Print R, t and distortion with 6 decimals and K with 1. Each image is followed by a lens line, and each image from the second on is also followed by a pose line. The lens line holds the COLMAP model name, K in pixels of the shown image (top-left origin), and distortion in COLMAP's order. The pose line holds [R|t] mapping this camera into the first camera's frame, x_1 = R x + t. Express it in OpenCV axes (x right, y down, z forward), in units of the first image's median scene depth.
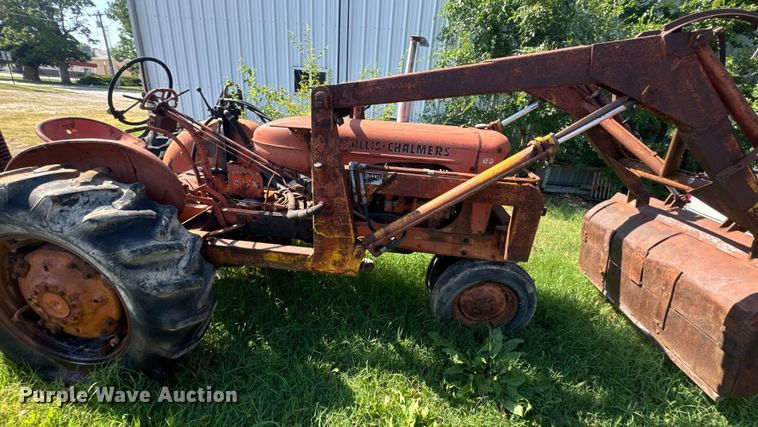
lens RADIAL K [[301.1, 0, 374.8], [0, 301.1, 209.8], [0, 0, 1]] dist [-0.003477, 0.001374]
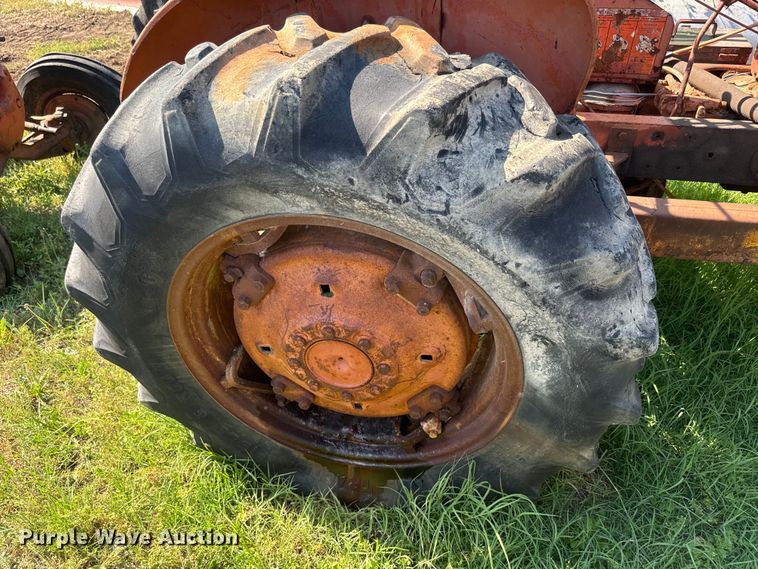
lens RADIAL K [[535.9, 0, 376.3], [0, 535.9, 279.1], [0, 0, 1]] dist [0.033405, -0.051360]
pose [[0.989505, -0.007332, -0.144310, -0.739376], [0.053083, 0.947323, 0.315852, -0.042440], [0.134392, -0.320197, 0.937770, 0.251905]]
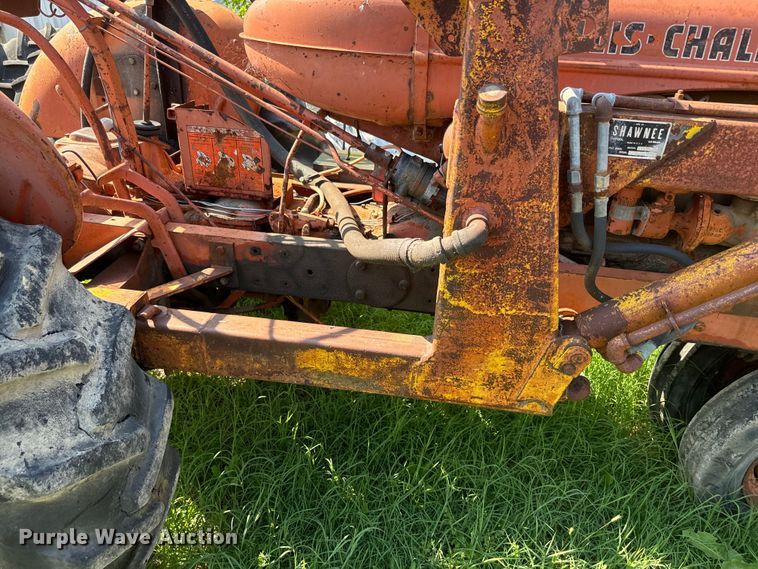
lens RADIAL K [[535.9, 0, 374.9], [0, 535.9, 285.8], [0, 0, 1]] dist [0.033405, -0.051360]
pose [[0.998396, 0.000874, -0.056618, -0.229067], [0.007334, 0.989461, 0.144611, -0.031254], [0.056148, -0.144795, 0.987867, 0.351887]]
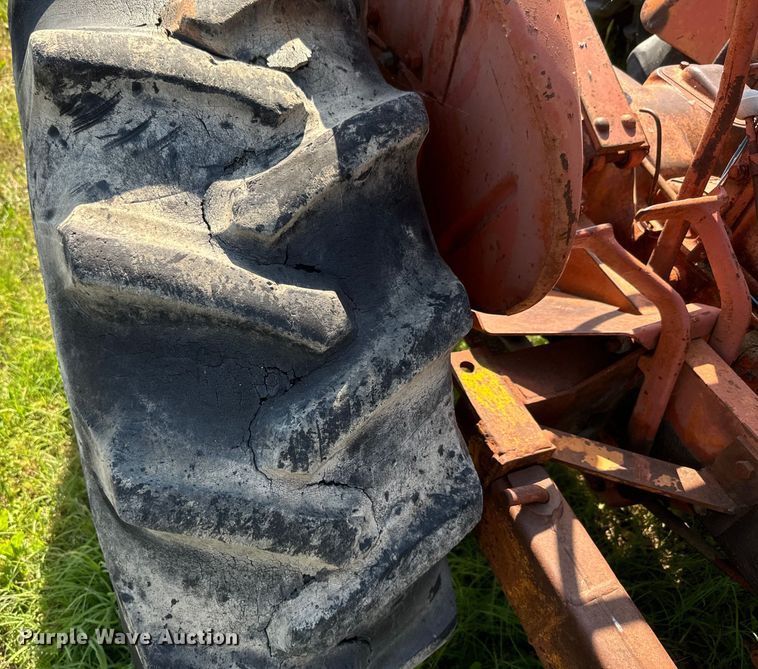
lens RADIAL K [[630.5, 0, 321.2], [0, 630.5, 321.9], [0, 0, 1]] dist [0.014623, -0.006313]
pose [[0.432898, 0.640480, -0.634338, -0.414739], [-0.395441, 0.767296, 0.504860, -0.143000], [0.810078, 0.032291, 0.585433, 0.640743]]
